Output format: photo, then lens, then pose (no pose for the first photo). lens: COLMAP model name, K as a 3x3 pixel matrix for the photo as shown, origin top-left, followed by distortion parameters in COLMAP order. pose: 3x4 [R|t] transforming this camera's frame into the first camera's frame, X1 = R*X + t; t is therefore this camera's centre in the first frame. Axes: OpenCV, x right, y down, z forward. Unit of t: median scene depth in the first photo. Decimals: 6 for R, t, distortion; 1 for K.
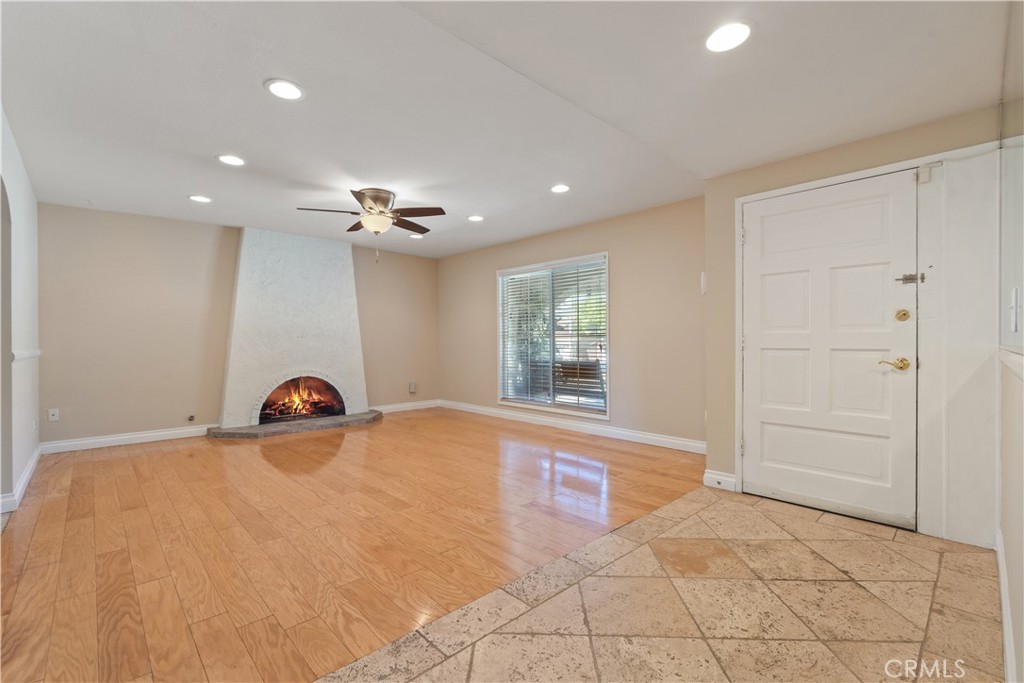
lens RADIAL K [[446.9, 0, 511.3], [0, 446.9, 341.4], [0, 0, 1]] dist [-0.004653, 0.000503]
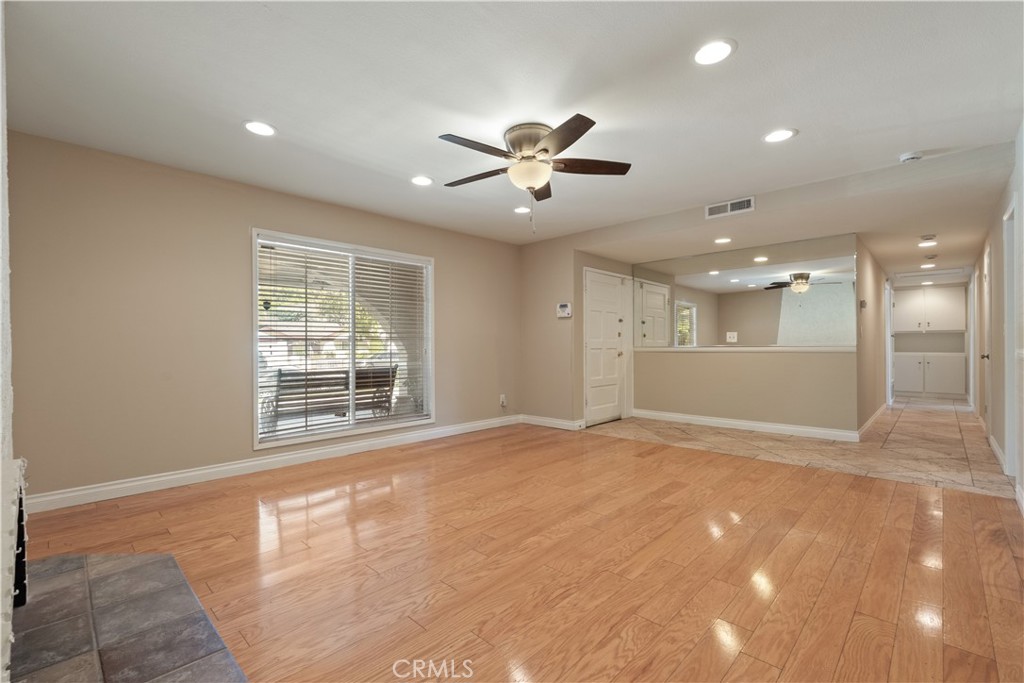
lens RADIAL K [[446.9, 0, 513.4], [0, 446.9, 334.1], [0, 0, 1]] dist [-0.004653, 0.000503]
pose [[-0.044812, 0.028895, 0.998577, -1.293688], [0.004949, 0.999576, -0.028702, 0.007482], [-0.998983, 0.003656, -0.044936, 1.363737]]
